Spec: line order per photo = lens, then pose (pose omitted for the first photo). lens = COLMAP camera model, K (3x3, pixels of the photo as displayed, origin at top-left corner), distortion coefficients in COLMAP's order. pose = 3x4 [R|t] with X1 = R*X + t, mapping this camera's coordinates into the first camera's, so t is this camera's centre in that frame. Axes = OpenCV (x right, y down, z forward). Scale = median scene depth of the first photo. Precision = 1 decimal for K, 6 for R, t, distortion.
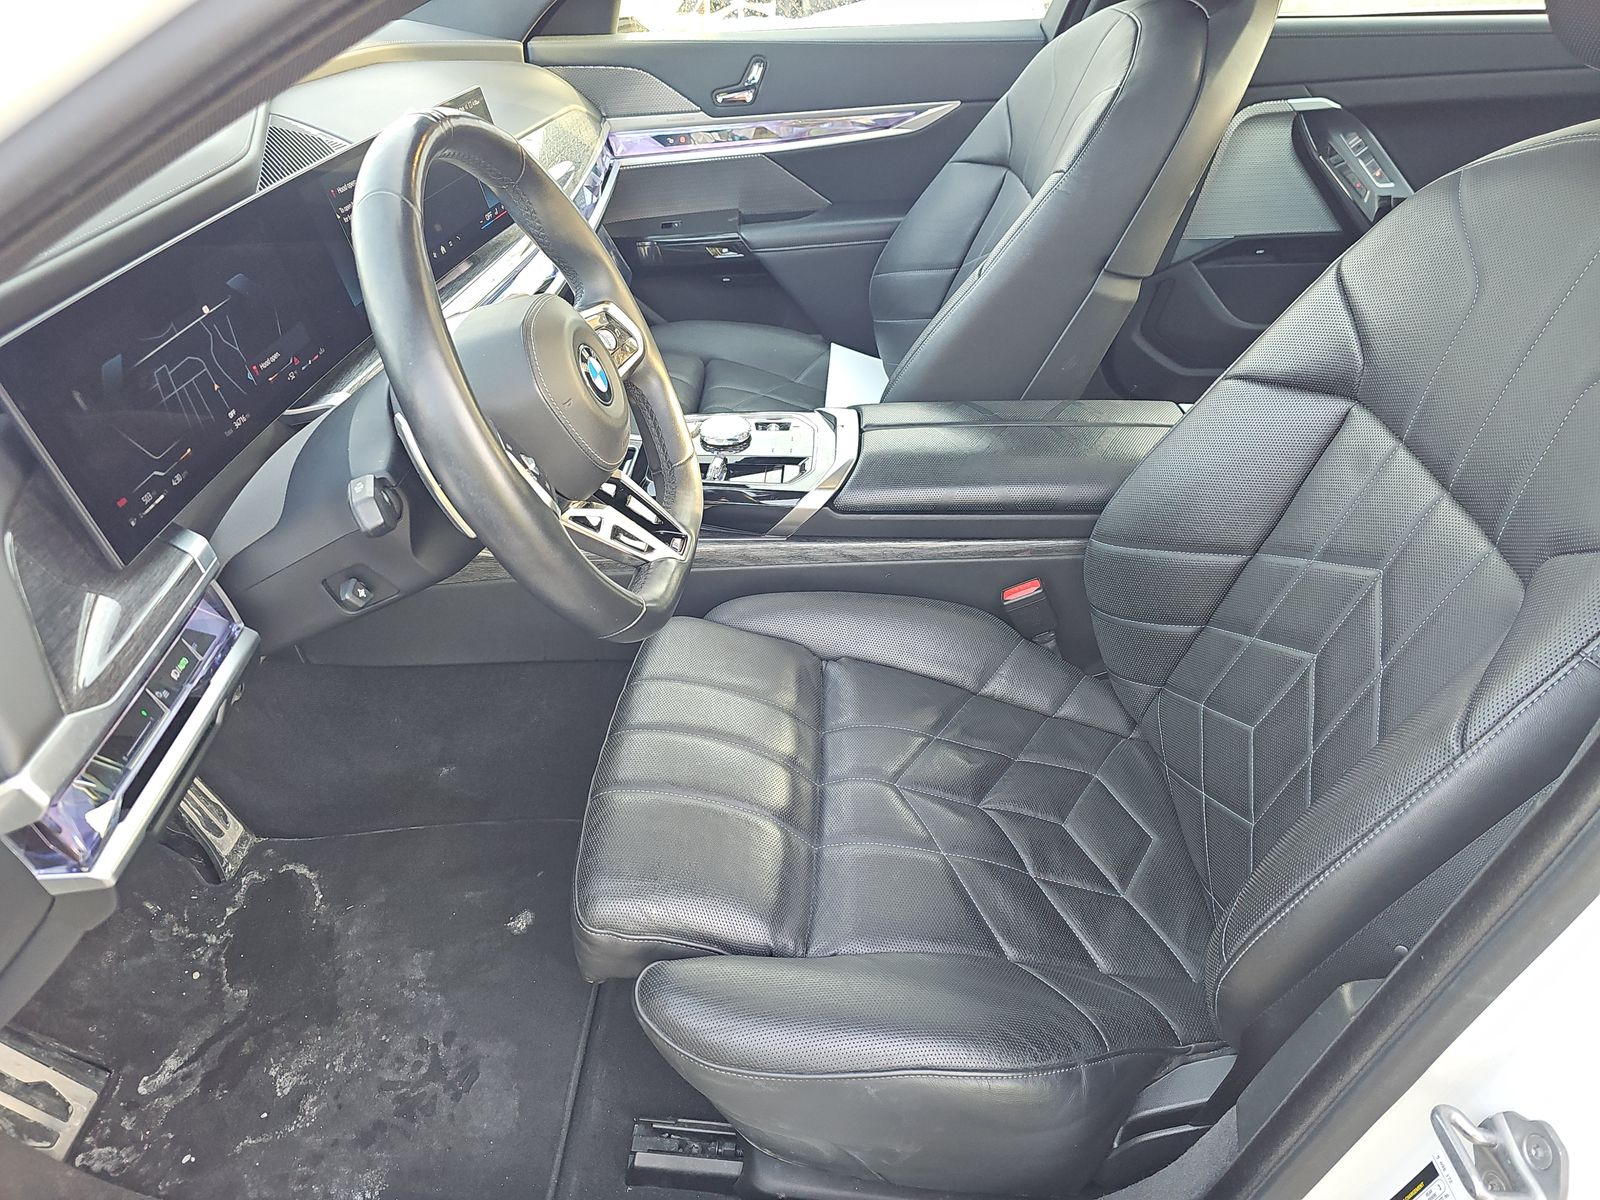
lens RADIAL K [[1077.2, 0, 796.9], [0, 1077.2, 608.7], [0, 0, 1]] dist [0.028230, -0.040579]
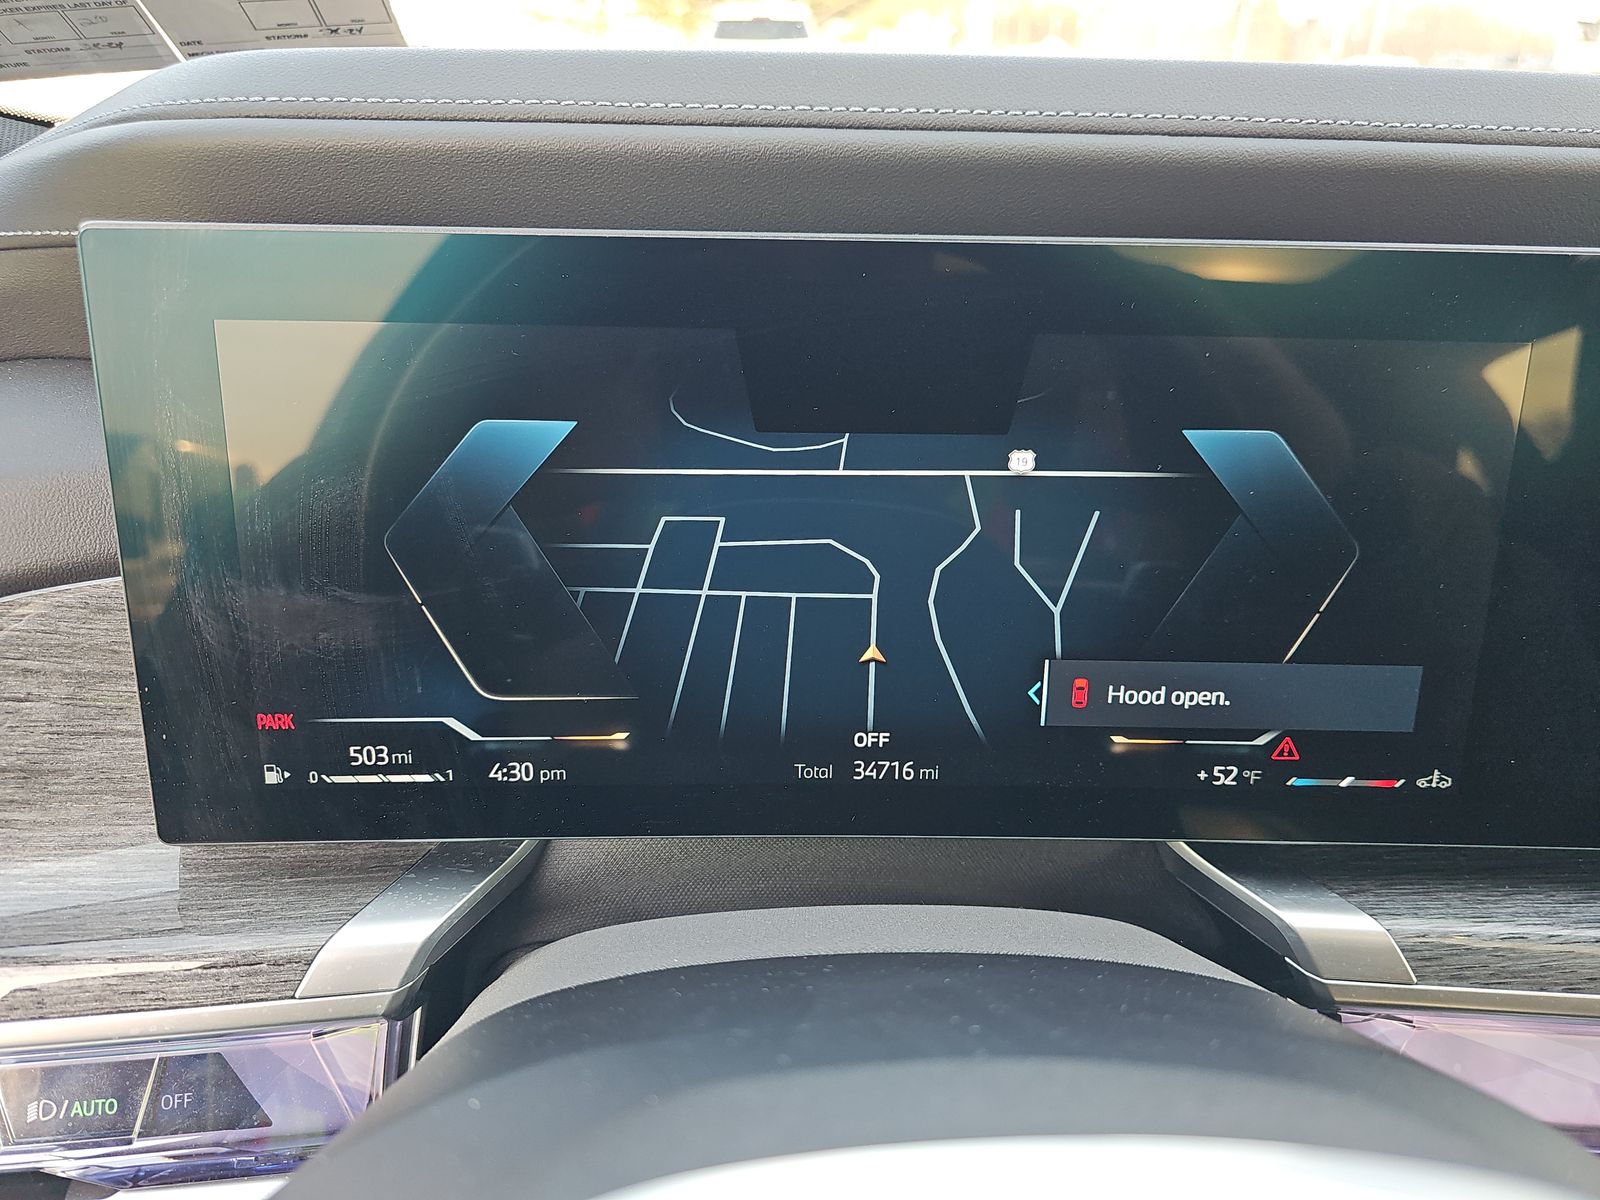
lens RADIAL K [[1077.2, 0, 810.1], [0, 1077.2, 586.0], [0, 0, 1]] dist [0.028230, -0.040579]
pose [[0.078805, 0.429312, -0.899712, -0.200871], [-0.591532, 0.746597, 0.304439, -0.246937], [0.802421, 0.508217, 0.312787, 0.696320]]
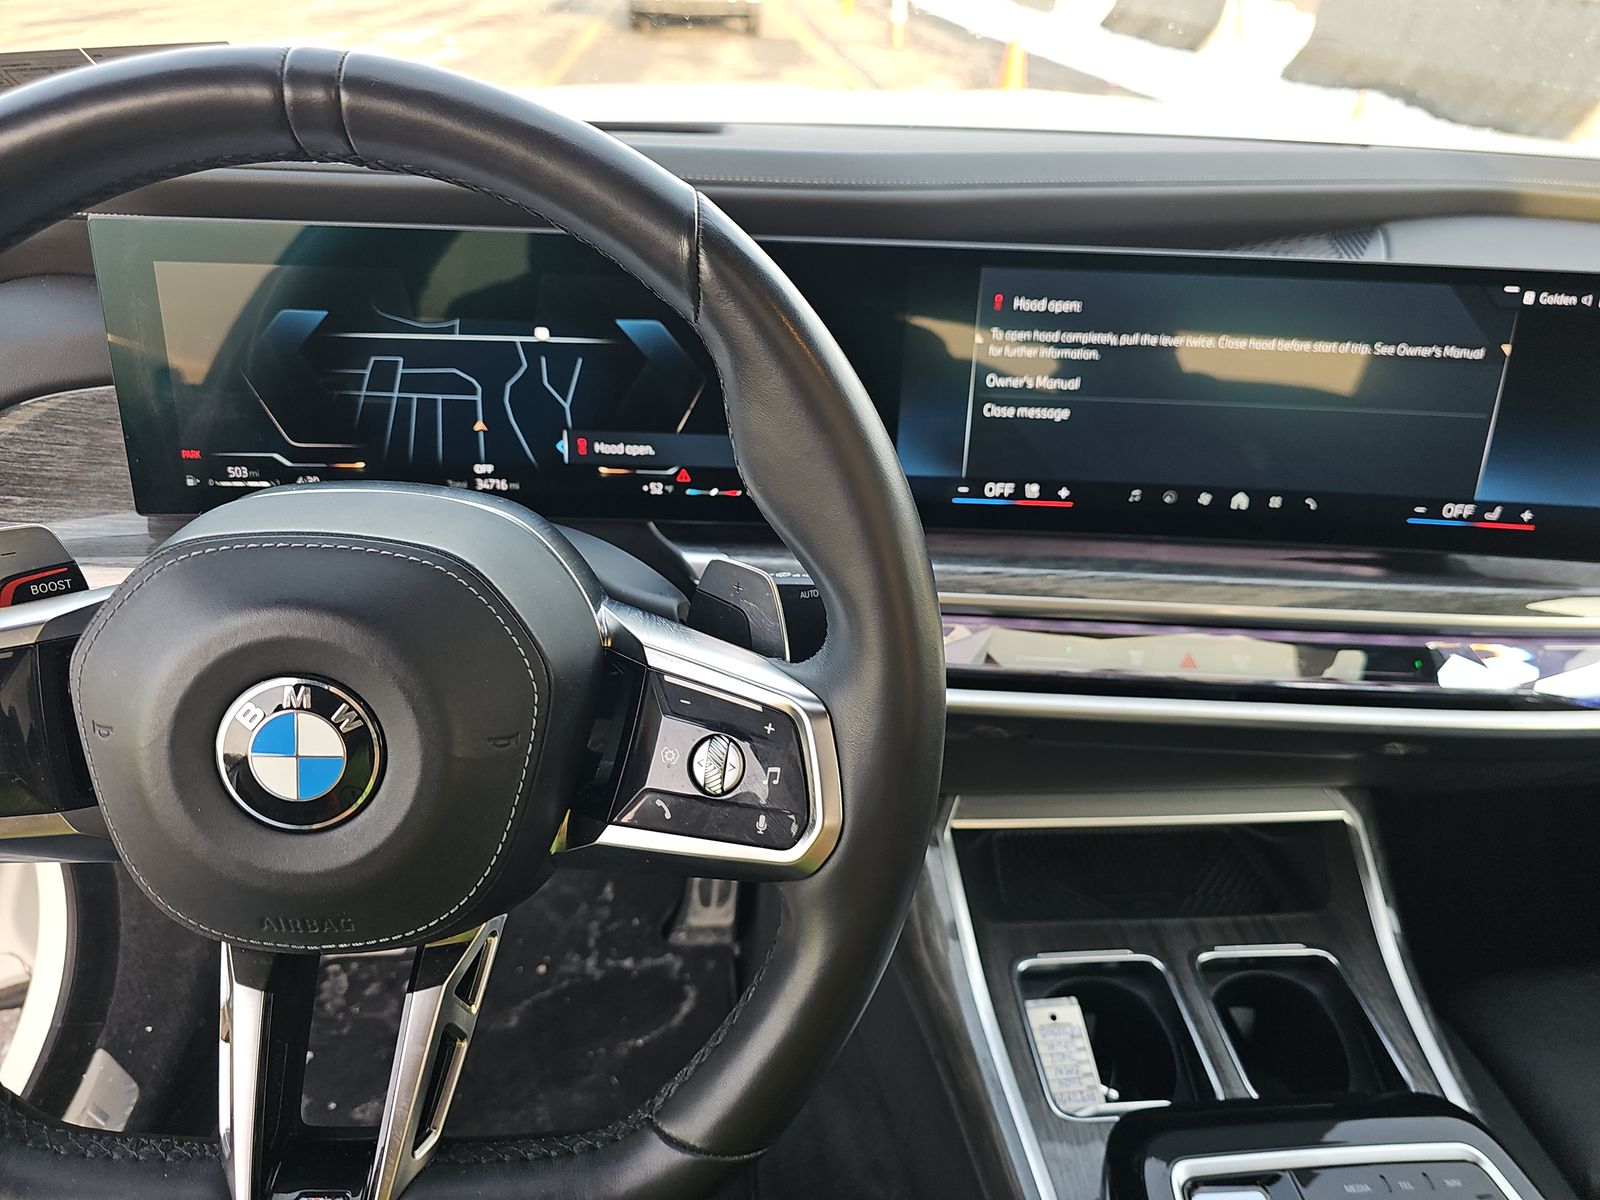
lens RADIAL K [[1077.2, 0, 816.6], [0, 1077.2, 598.4], [0, 0, 1]] dist [0.028230, -0.040579]
pose [[0.125175, 0.512735, -0.849373, 0.111640], [-0.612406, 0.713479, 0.340449, -0.396107], [0.780570, 0.477546, 0.403312, 0.752110]]
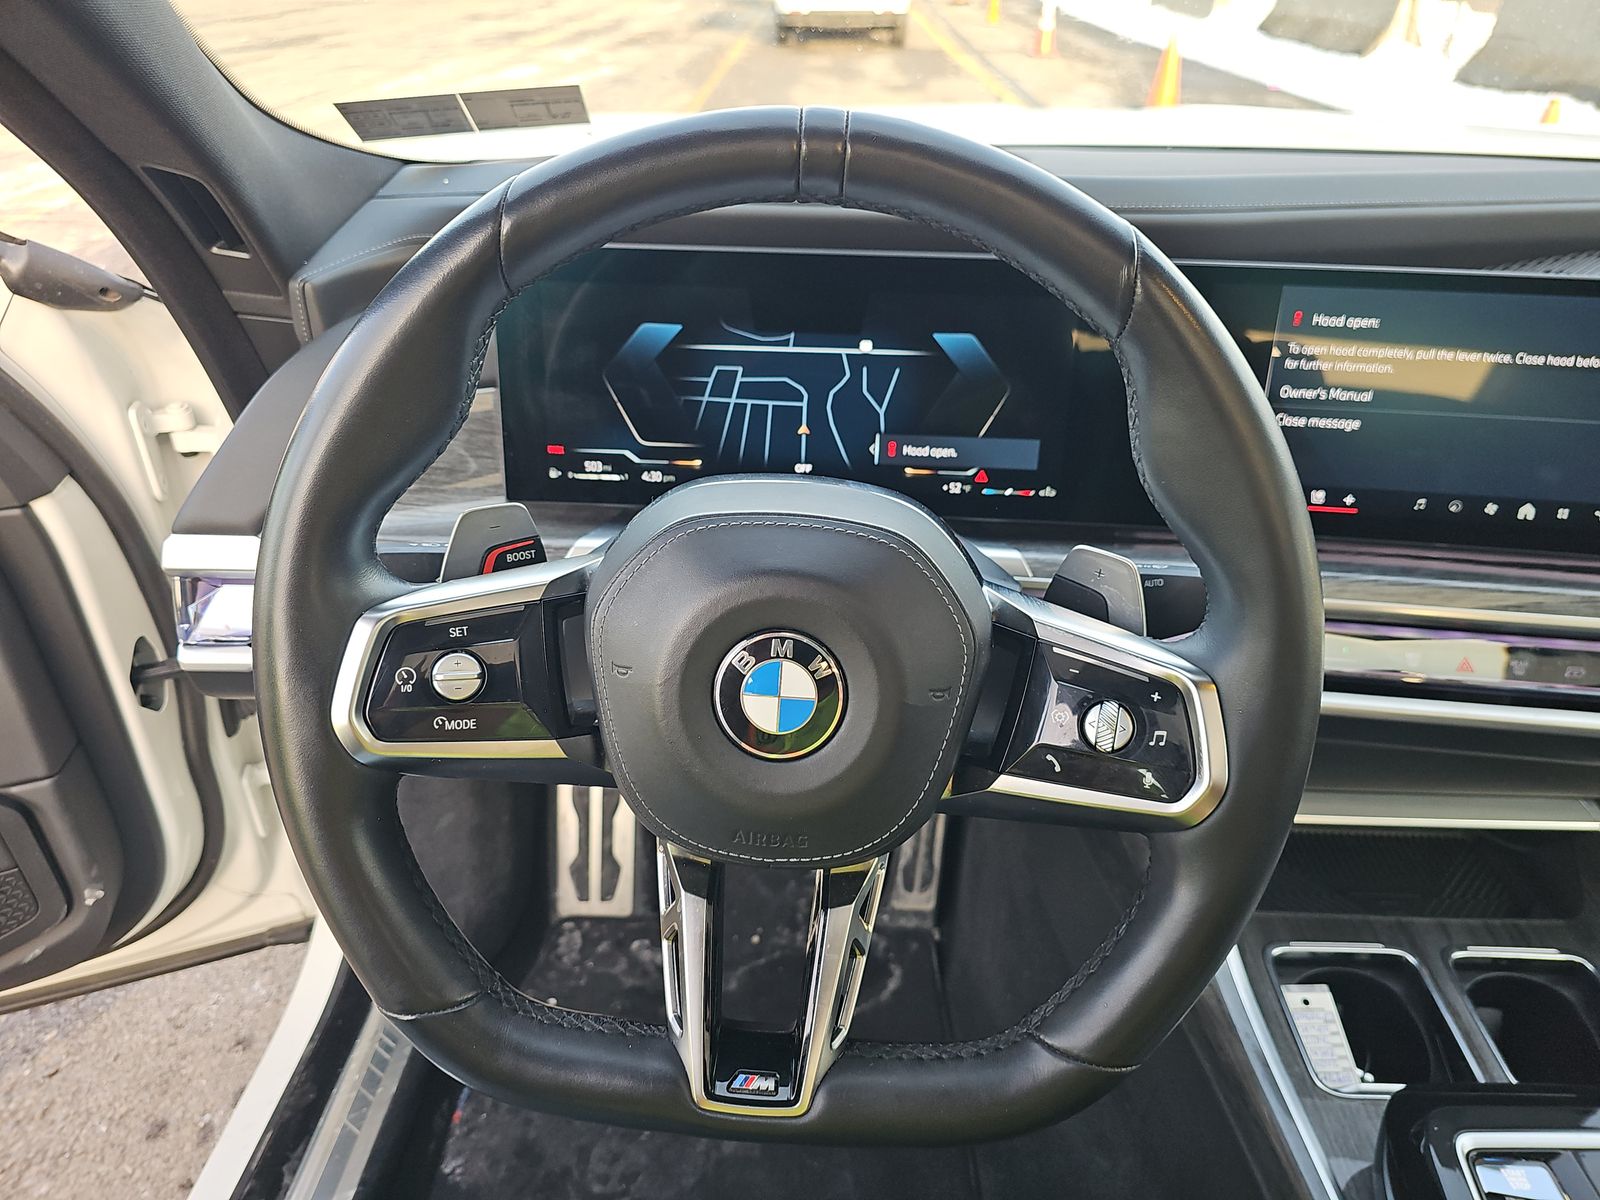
lens RADIAL K [[1077.2, 0, 812.6], [0, 1077.2, 612.6], [0, 0, 1]] dist [0.028230, -0.040579]
pose [[0.014537, 0.517429, -0.855603, 0.156384], [-0.594444, 0.692527, 0.408709, -0.347004], [0.804006, 0.502666, 0.317649, 0.659288]]
